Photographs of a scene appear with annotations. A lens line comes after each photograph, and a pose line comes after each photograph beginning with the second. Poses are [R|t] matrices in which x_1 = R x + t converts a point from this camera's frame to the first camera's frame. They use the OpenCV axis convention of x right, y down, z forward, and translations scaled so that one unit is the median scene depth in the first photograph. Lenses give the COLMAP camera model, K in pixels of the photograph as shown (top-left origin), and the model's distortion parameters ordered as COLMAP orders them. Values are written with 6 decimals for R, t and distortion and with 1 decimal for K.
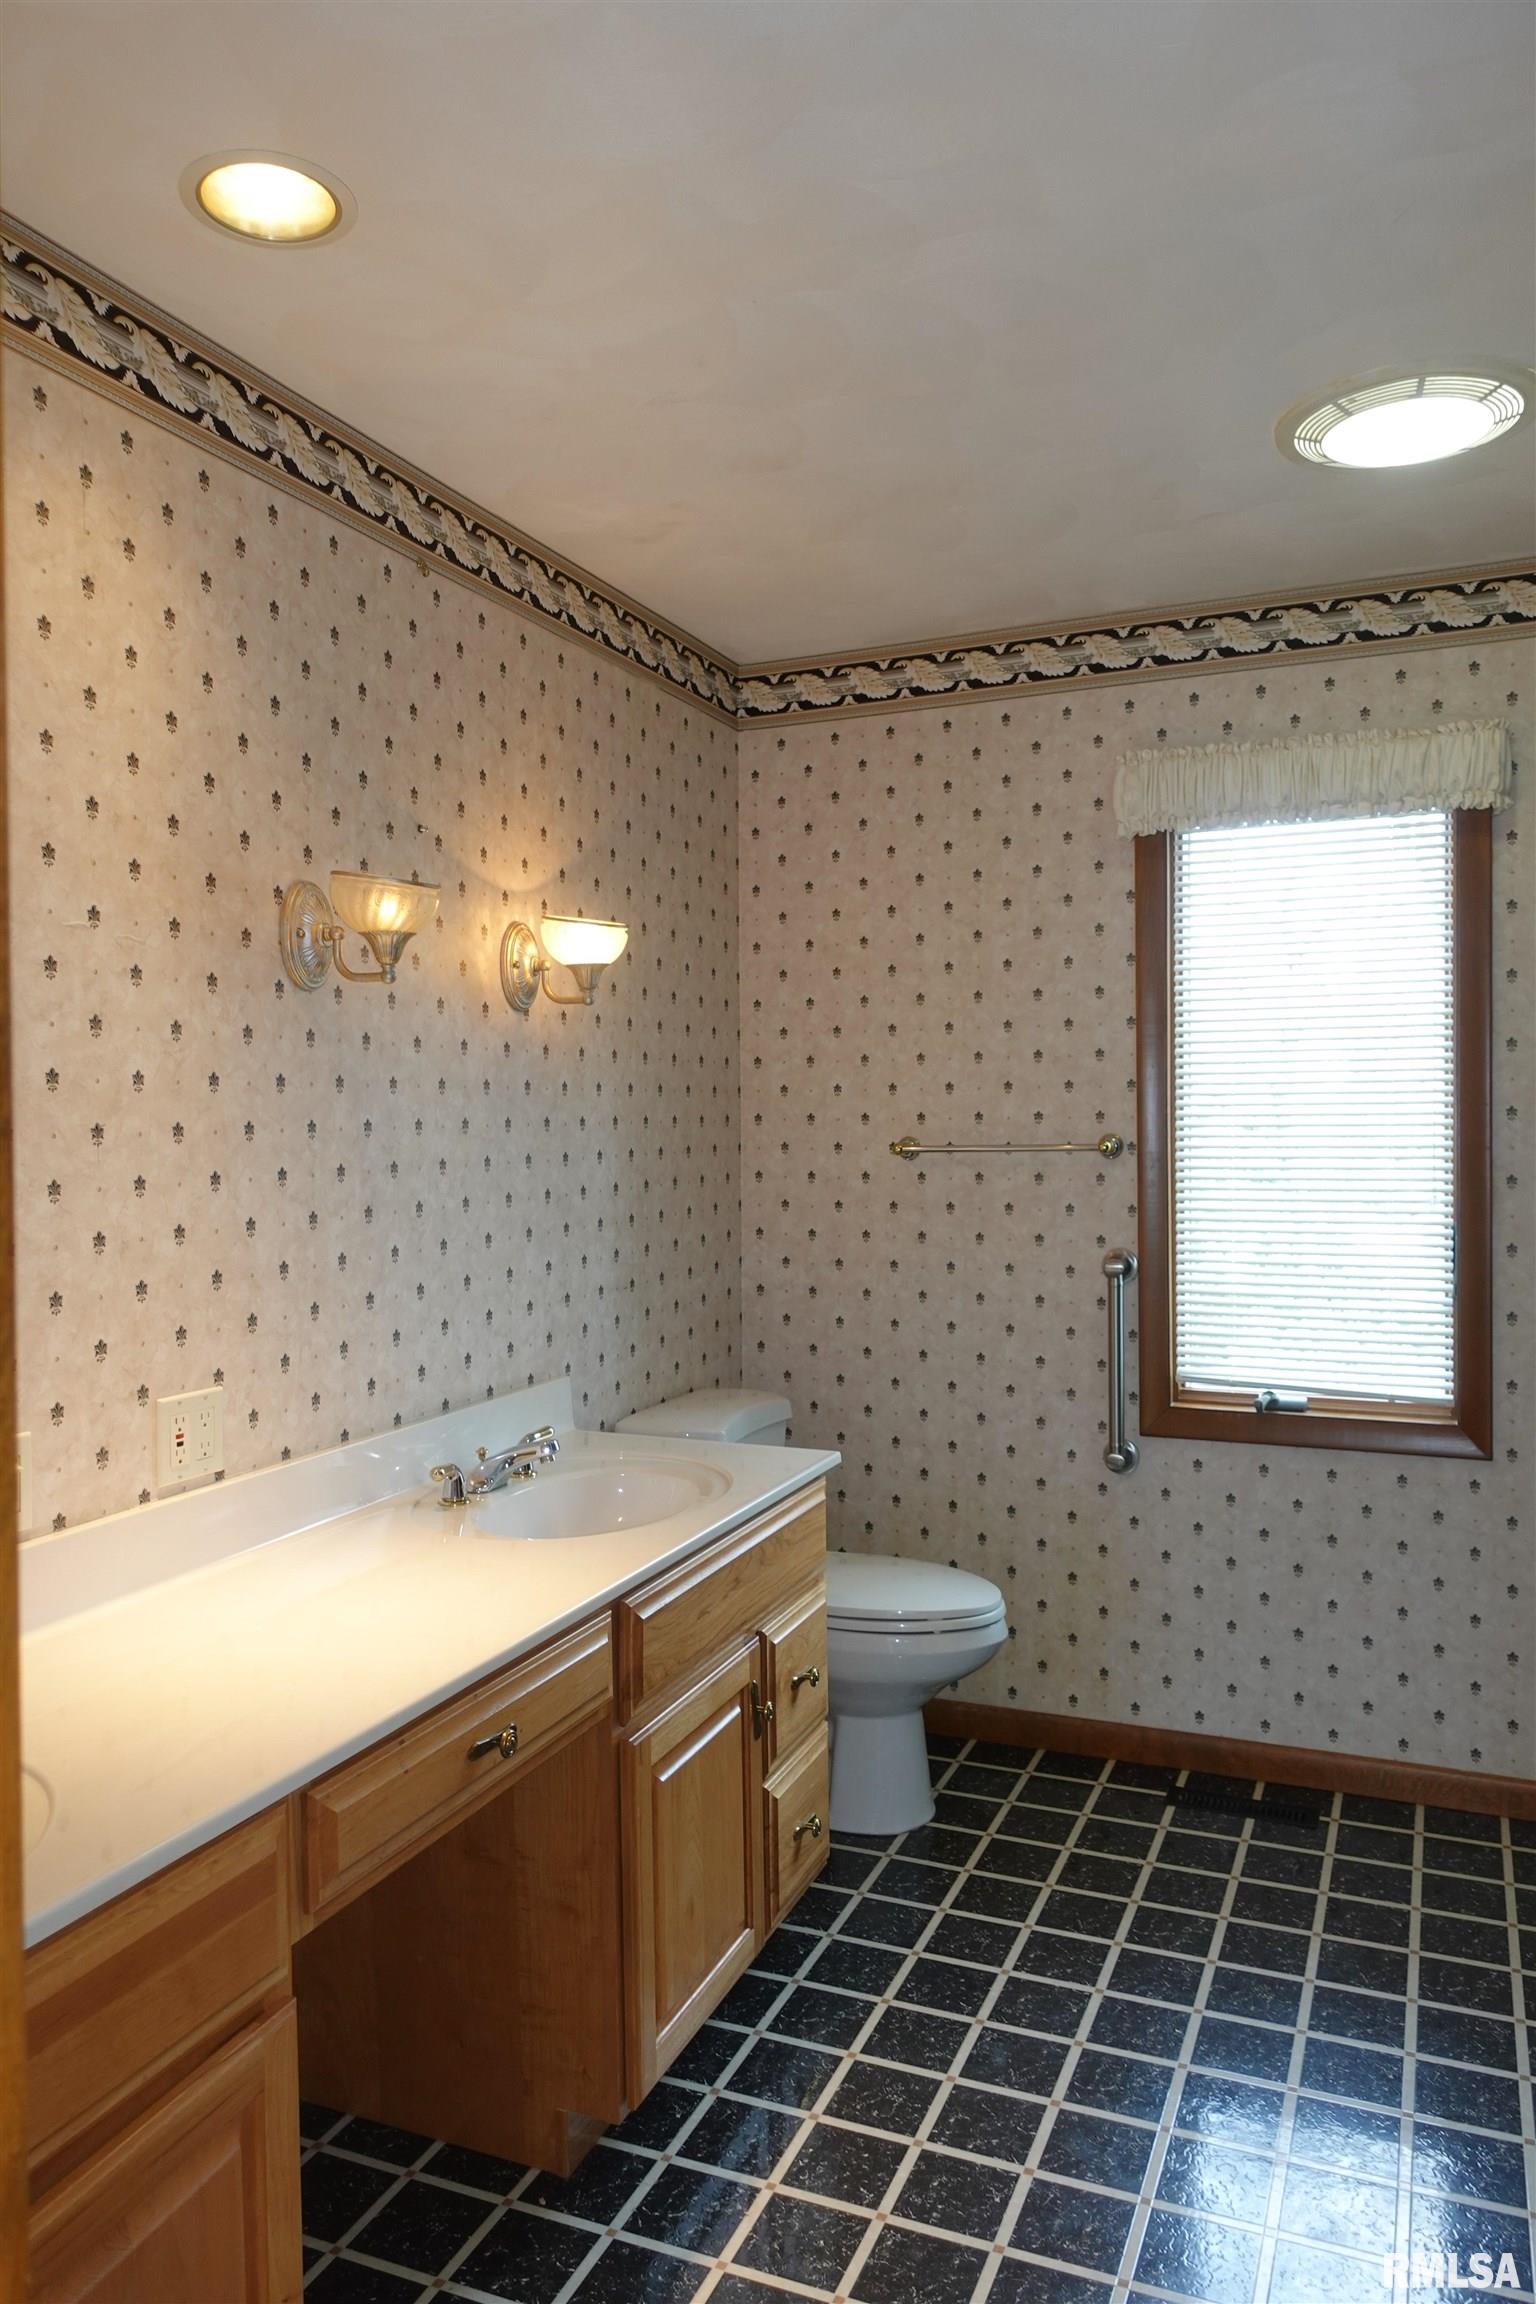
lens RADIAL K [[1601.7, 0, 767.2], [0, 1601.7, 1146.5], [0, 0, 1]] dist [0.001059, -0.002318]
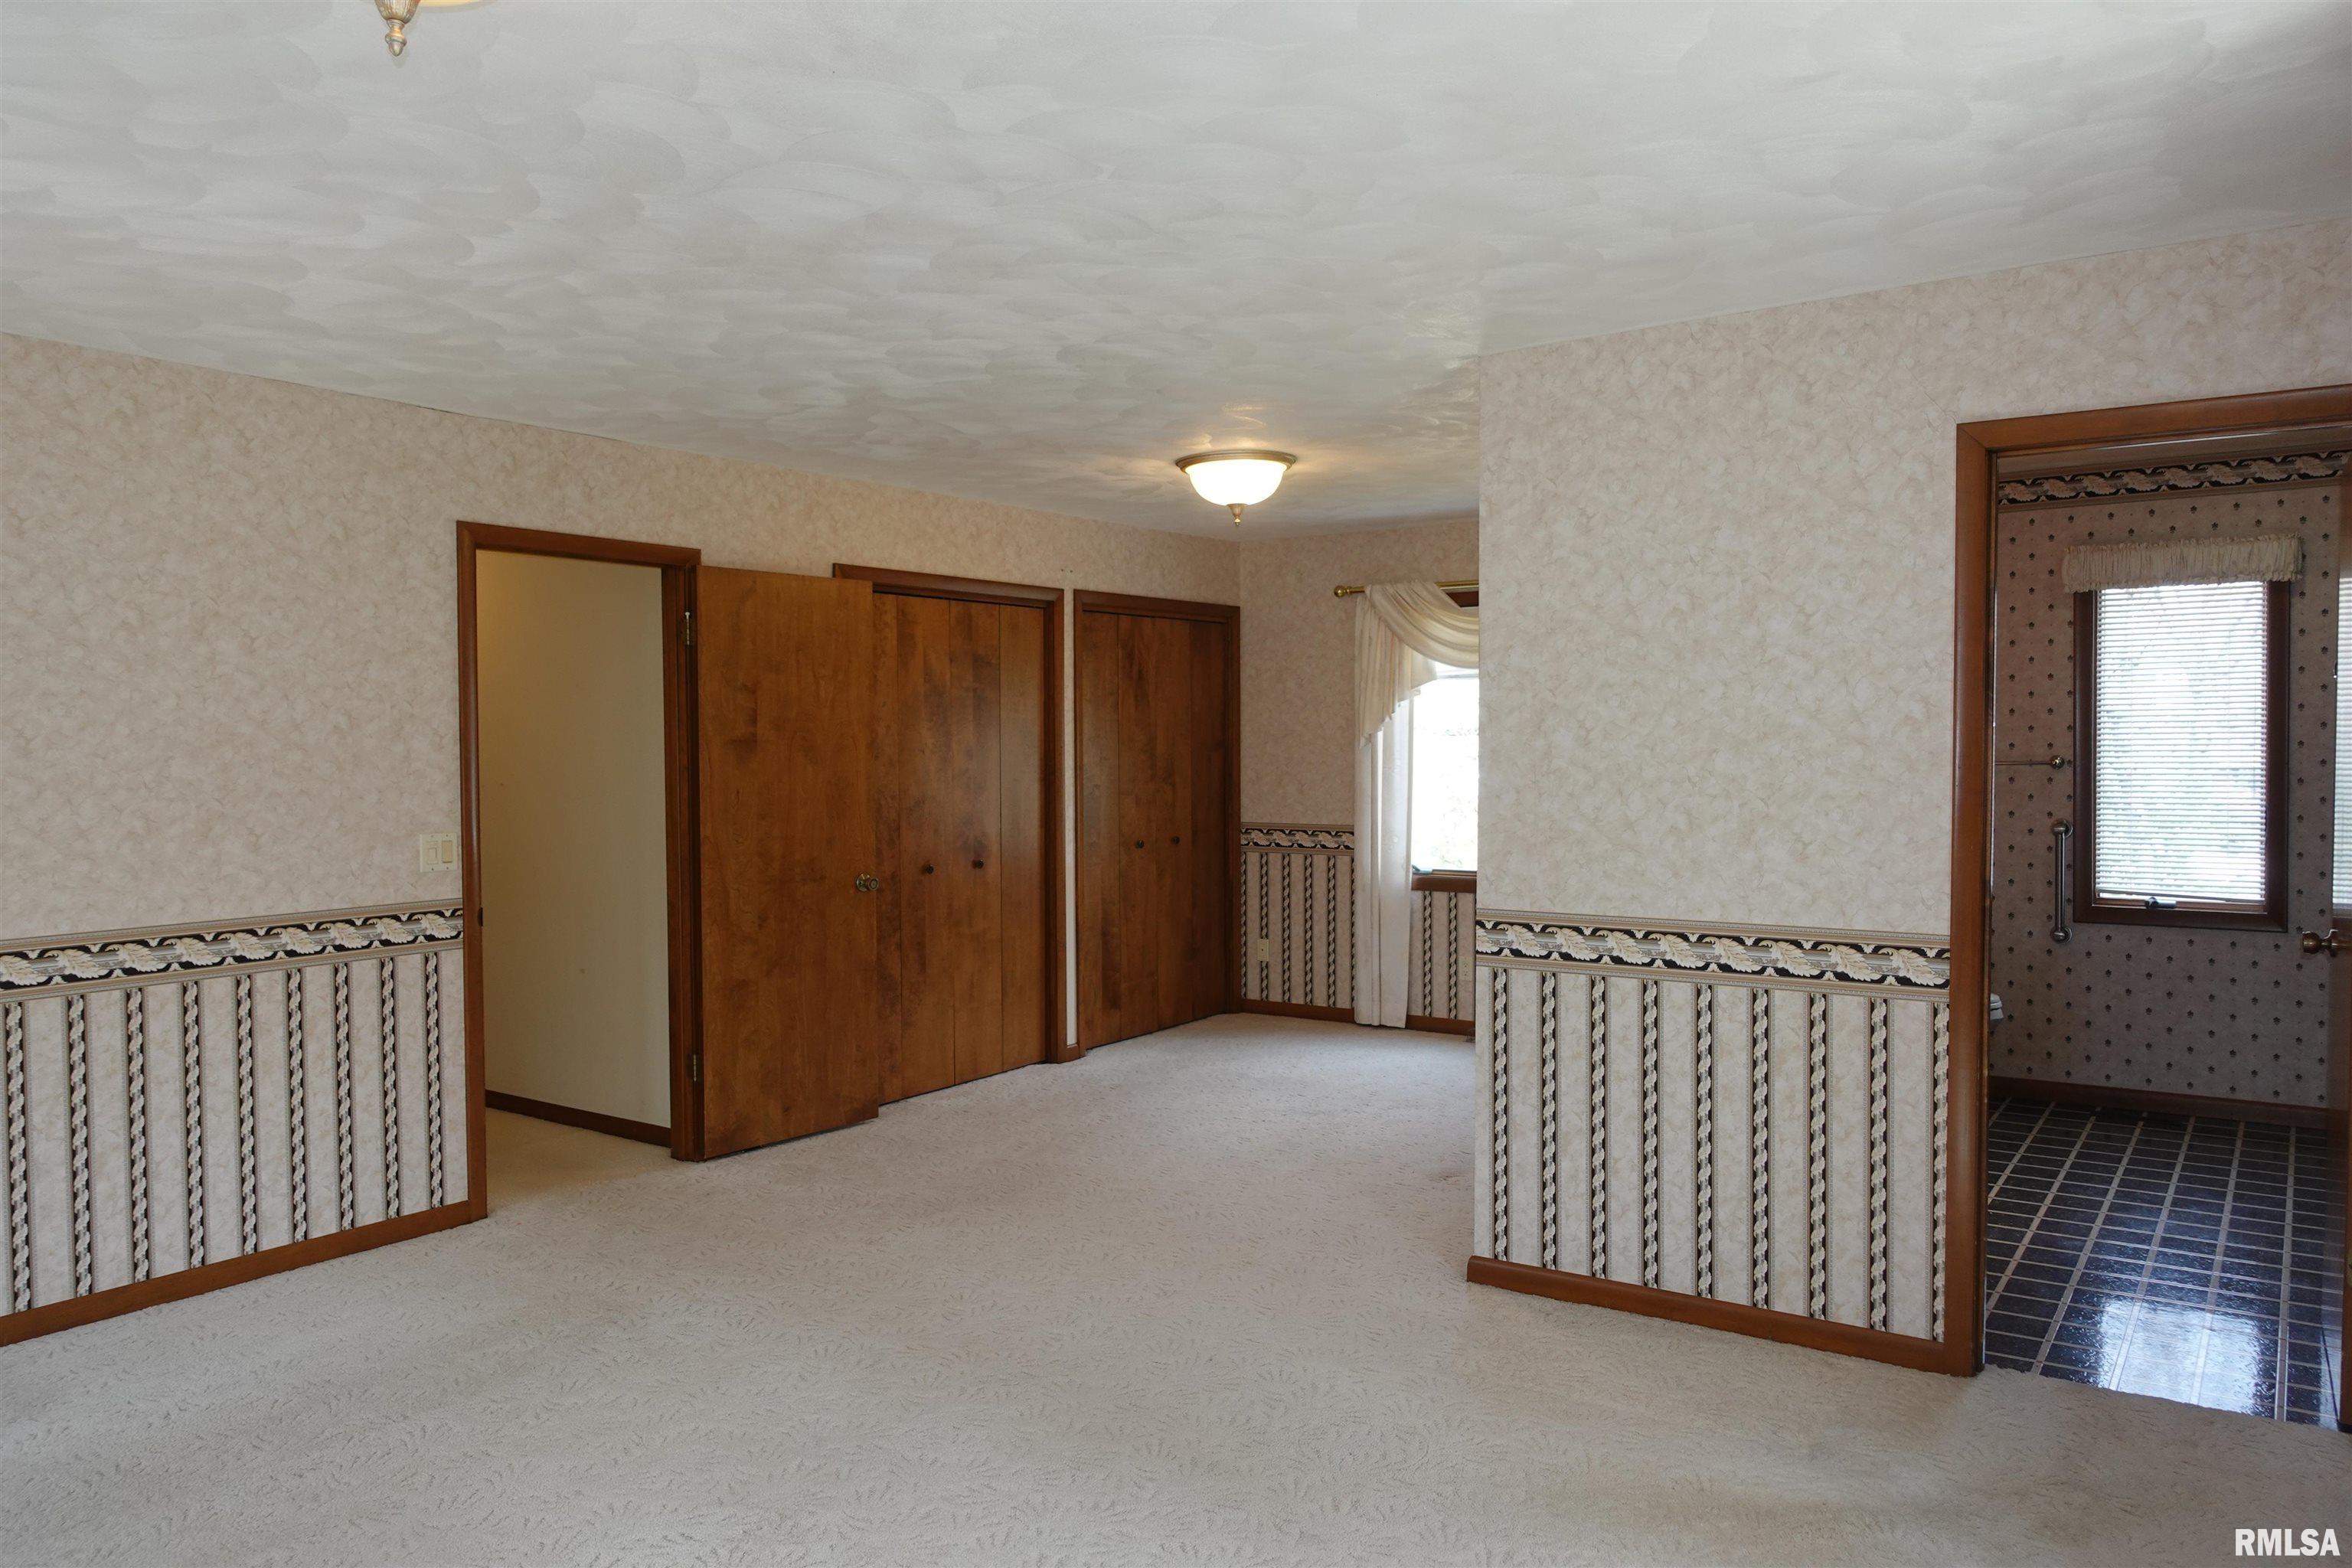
lens RADIAL K [[1635.1, 0, 1176.5], [0, 1635.1, 784.5], [0, 0, 1]] dist [0.001059, -0.002318]
pose [[0.977877, 0.005502, -0.209110, -0.384559], [-0.003474, 0.999943, 0.010064, 0.010436], [0.209153, -0.009115, 0.977840, -1.049675]]
